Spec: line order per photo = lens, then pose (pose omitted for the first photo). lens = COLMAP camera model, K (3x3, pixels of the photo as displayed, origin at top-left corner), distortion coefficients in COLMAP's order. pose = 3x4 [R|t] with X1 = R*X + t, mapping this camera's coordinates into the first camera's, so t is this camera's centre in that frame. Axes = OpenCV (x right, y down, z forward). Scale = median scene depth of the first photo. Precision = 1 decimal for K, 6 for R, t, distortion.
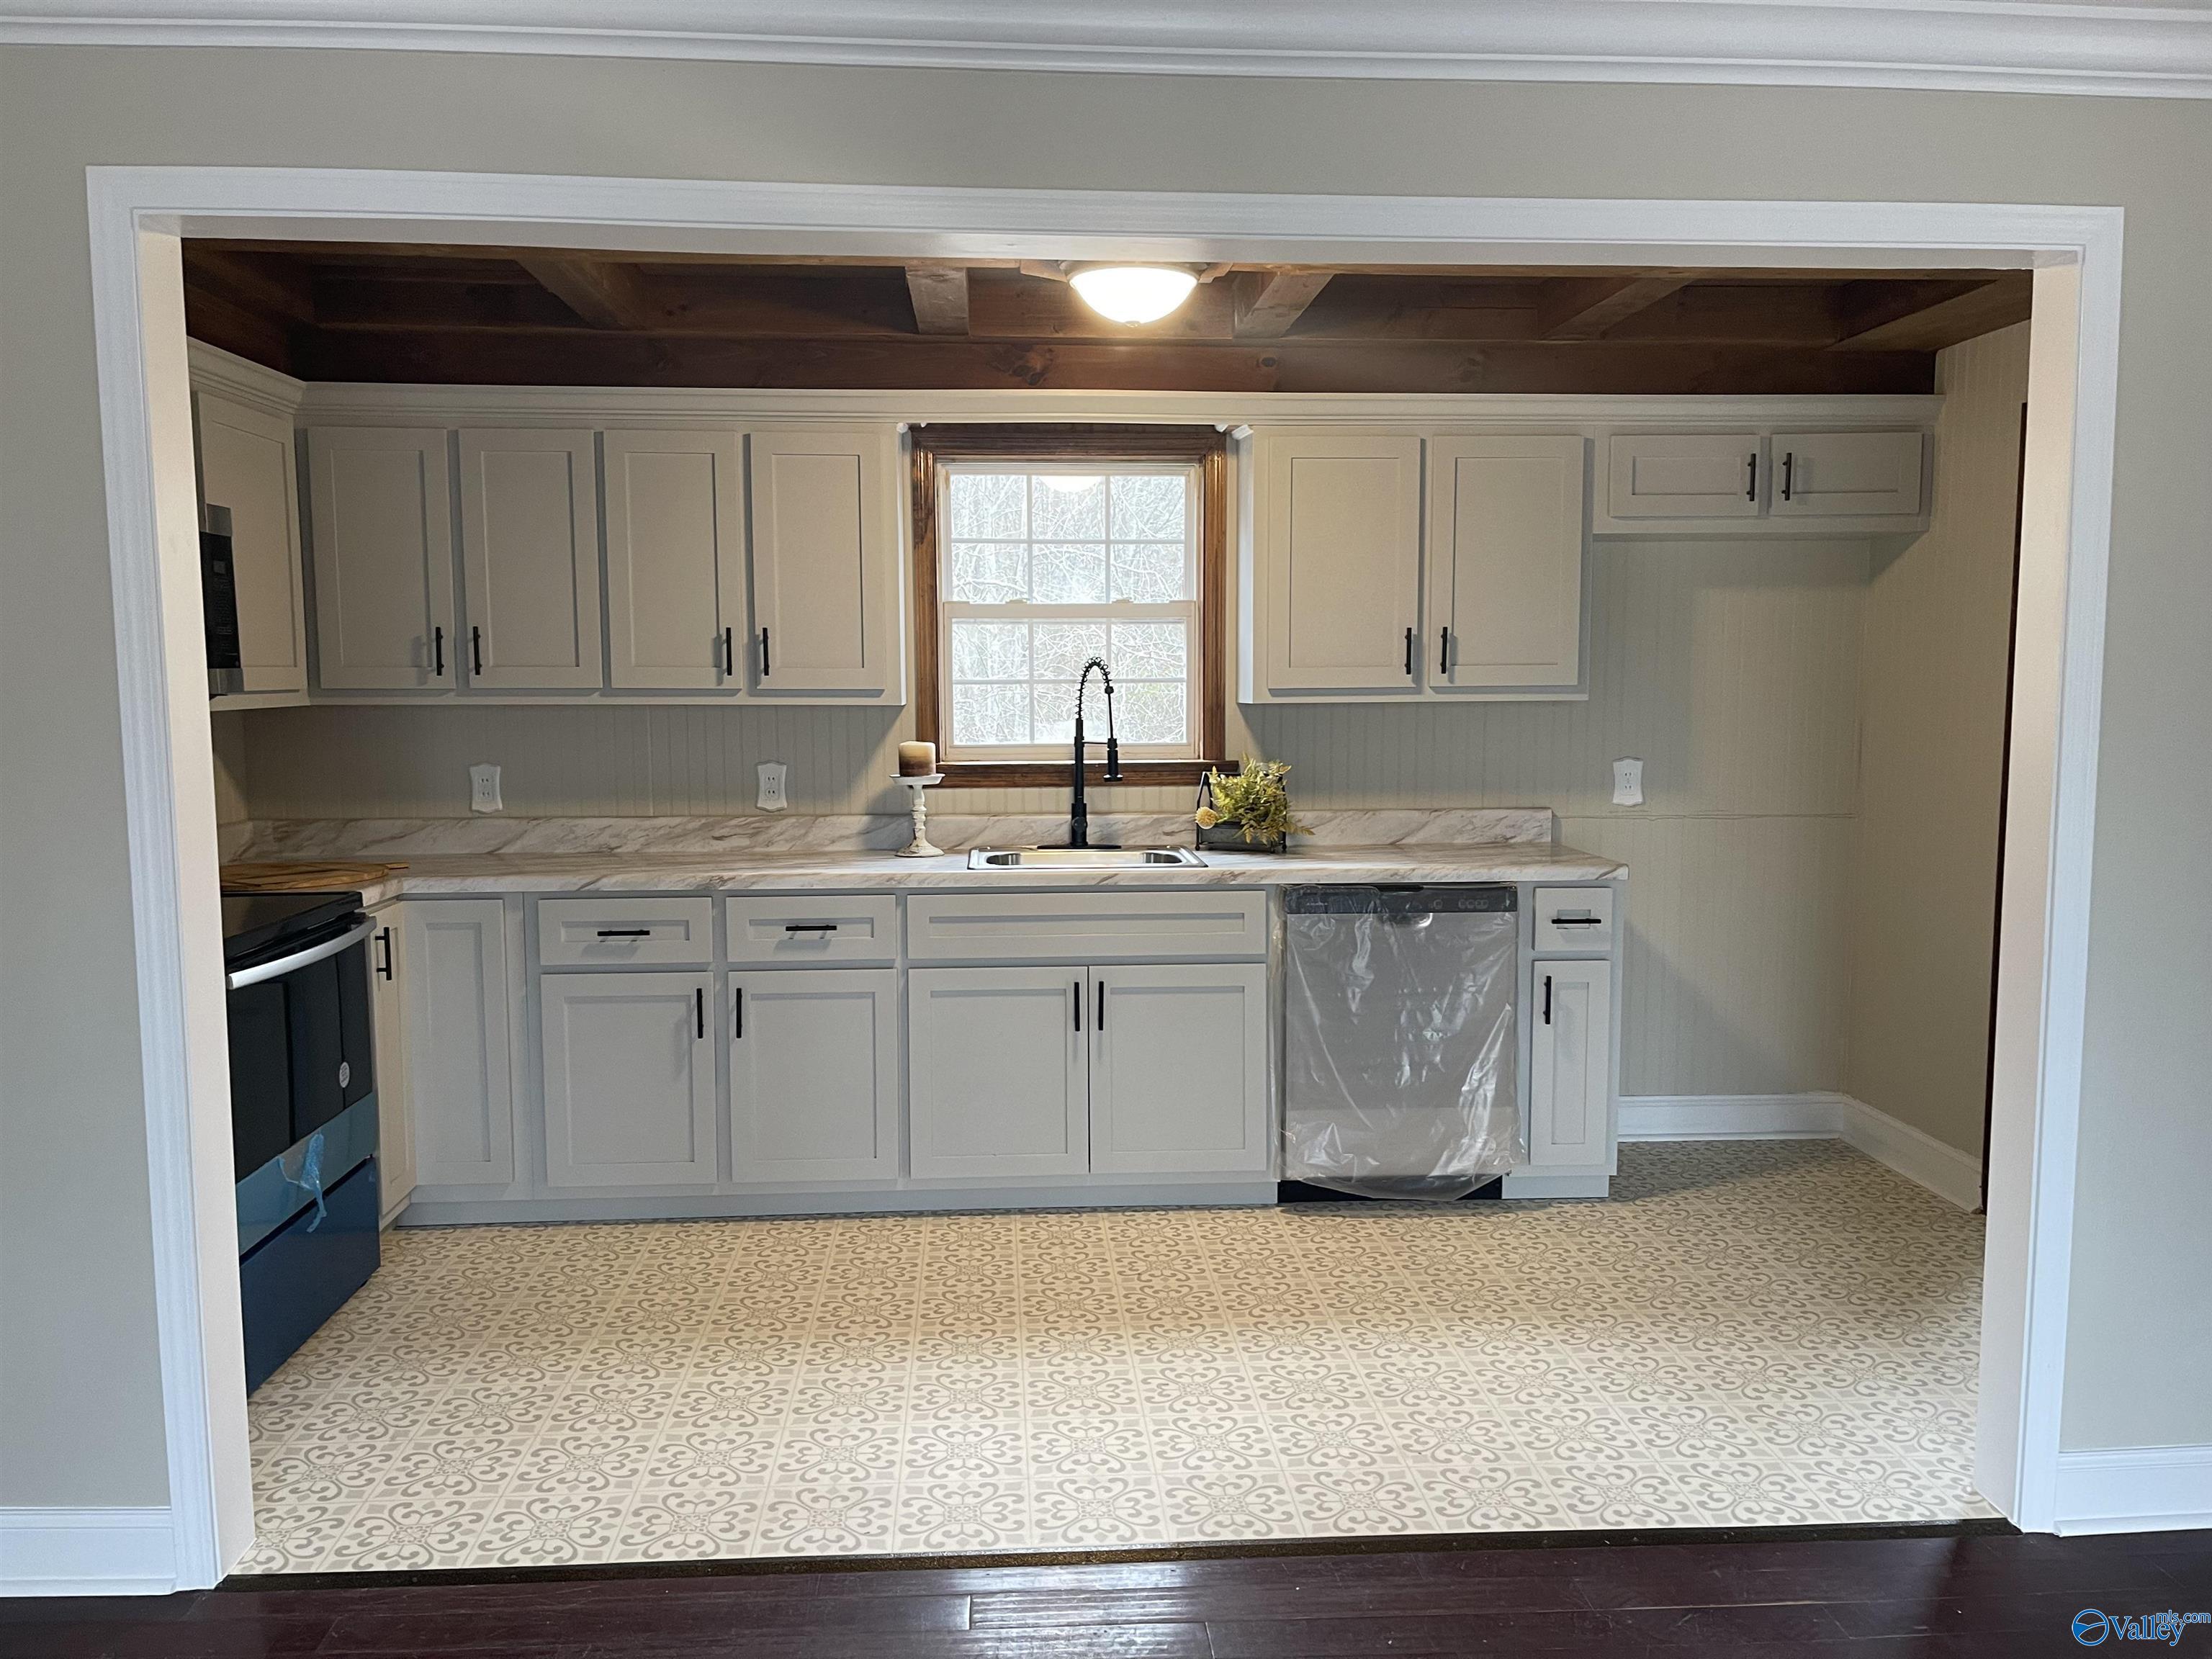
lens RADIAL K [[1676.4, 0, 1110.3], [0, 1676.4, 842.4], [0, 0, 1]] dist [0.059386, -0.072418]
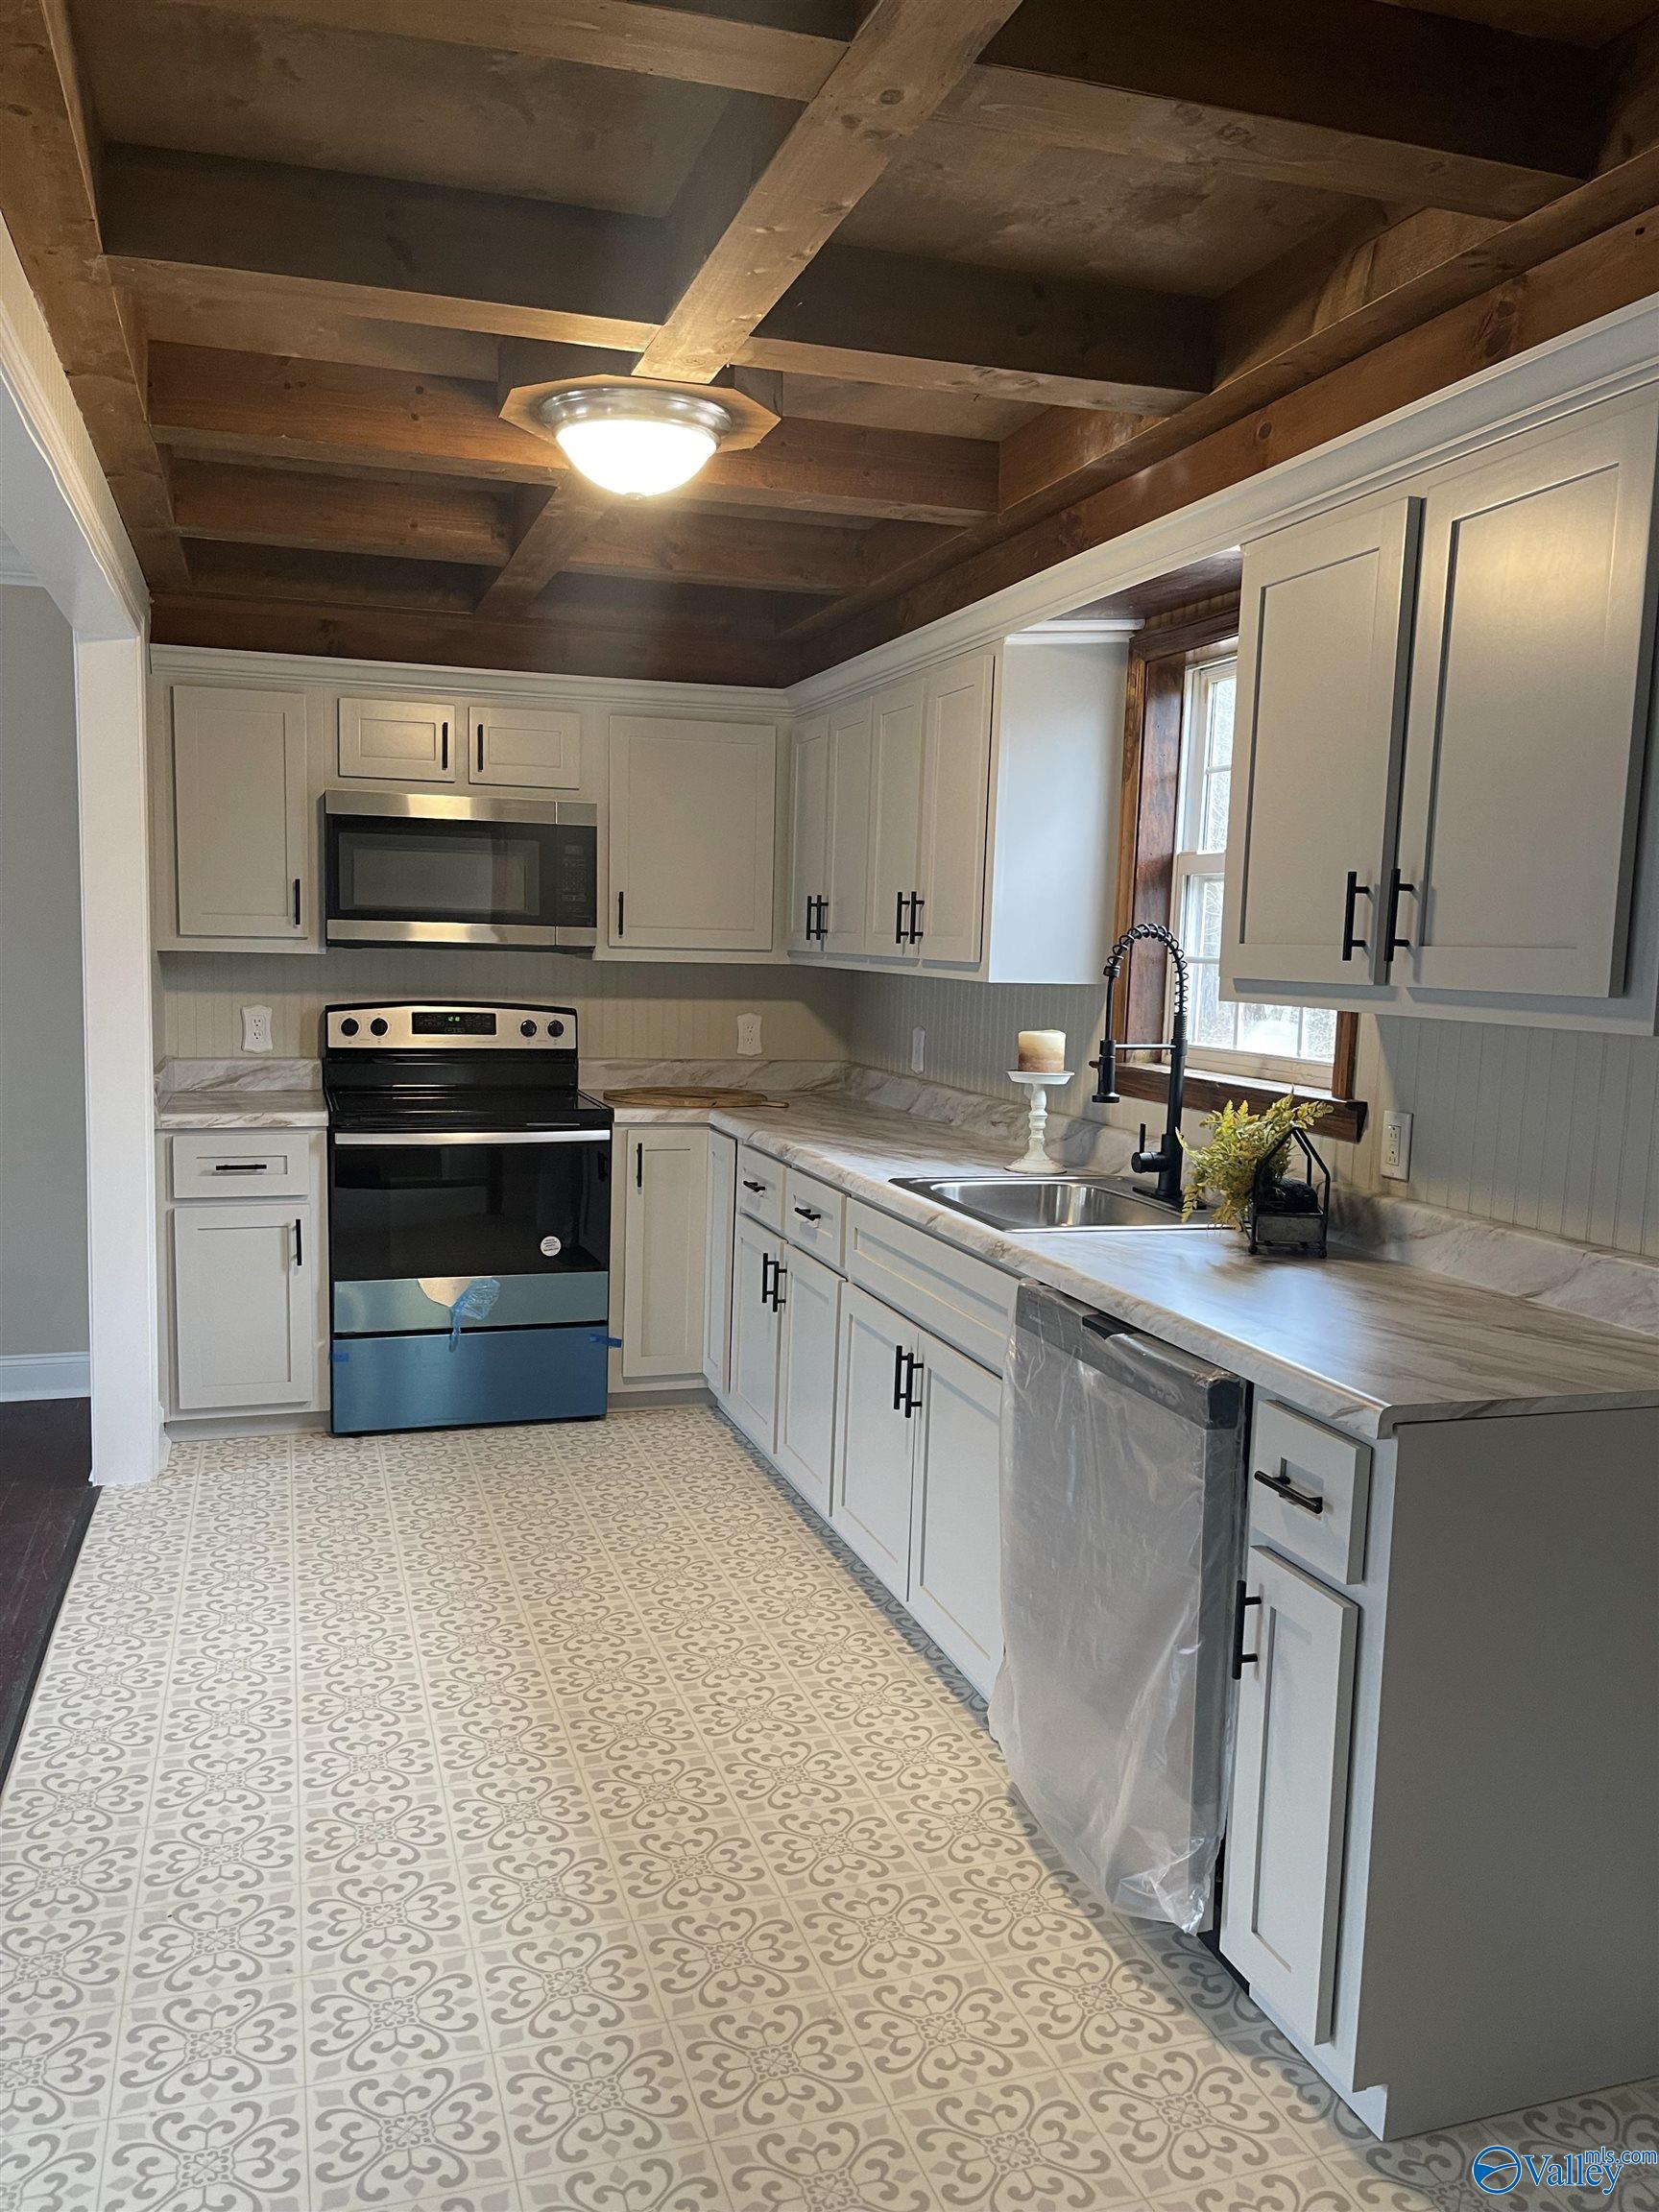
lens RADIAL K [[1676.4, 0, 834.5], [0, 1676.4, 1113.9], [0, 0, 1]] dist [0.059386, -0.072418]
pose [[0.240823, 0.111669, -0.964124, 0.675731], [-0.128733, 0.988258, 0.082309, -0.077352], [0.961994, 0.104292, 0.252371, 0.736304]]
